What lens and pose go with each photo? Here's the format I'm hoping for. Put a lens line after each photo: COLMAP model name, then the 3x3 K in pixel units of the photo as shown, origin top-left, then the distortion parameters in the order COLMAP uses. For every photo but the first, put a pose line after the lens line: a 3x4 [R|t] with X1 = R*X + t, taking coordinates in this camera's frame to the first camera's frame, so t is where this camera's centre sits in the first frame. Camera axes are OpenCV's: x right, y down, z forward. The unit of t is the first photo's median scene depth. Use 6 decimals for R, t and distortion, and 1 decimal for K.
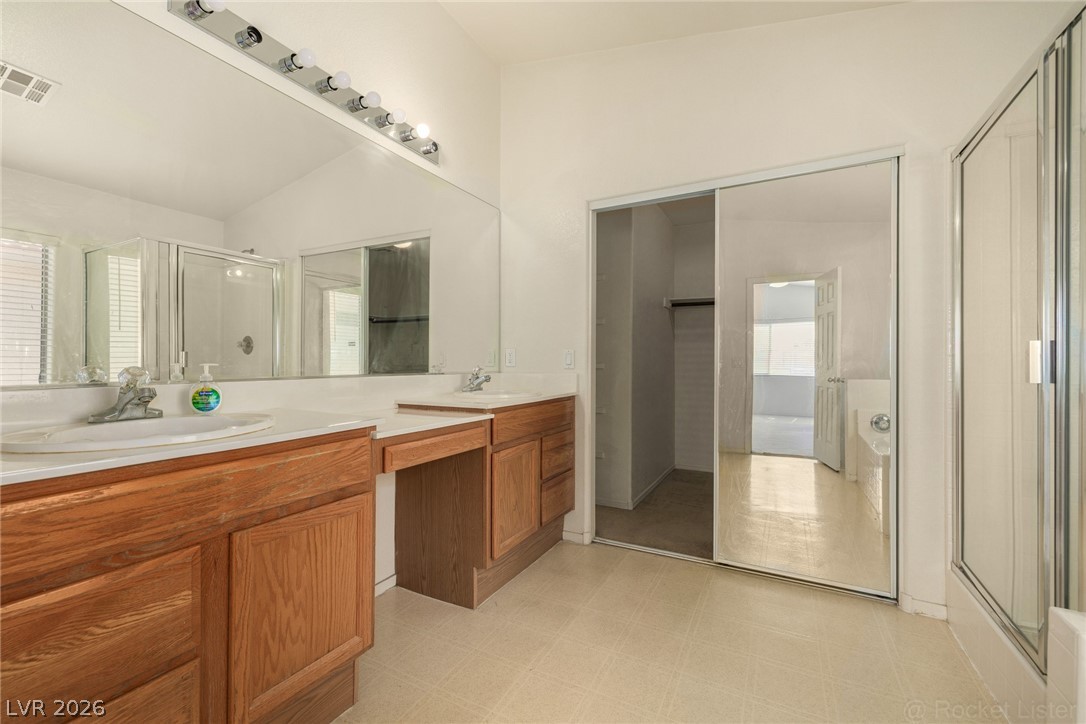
lens RADIAL K [[458.2, 0, 540.4], [0, 458.2, 361.5], [0, 0, 1]] dist [0.002000, -0.000283]
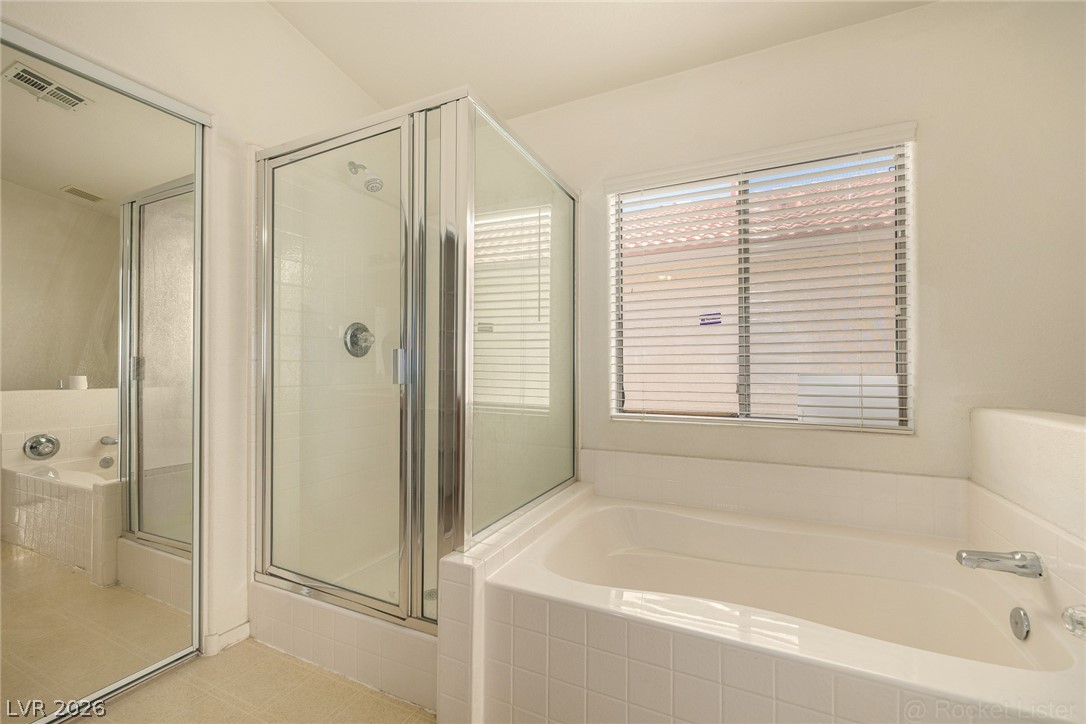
lens RADIAL K [[458.2, 0, 539.4], [0, 458.2, 364.9], [0, 0, 1]] dist [0.002000, -0.000283]
pose [[-0.033991, -0.001782, 0.999421, -0.091501], [-0.001080, 0.999998, 0.001746, -0.006633], [-0.999422, -0.001021, -0.033993, 0.412613]]
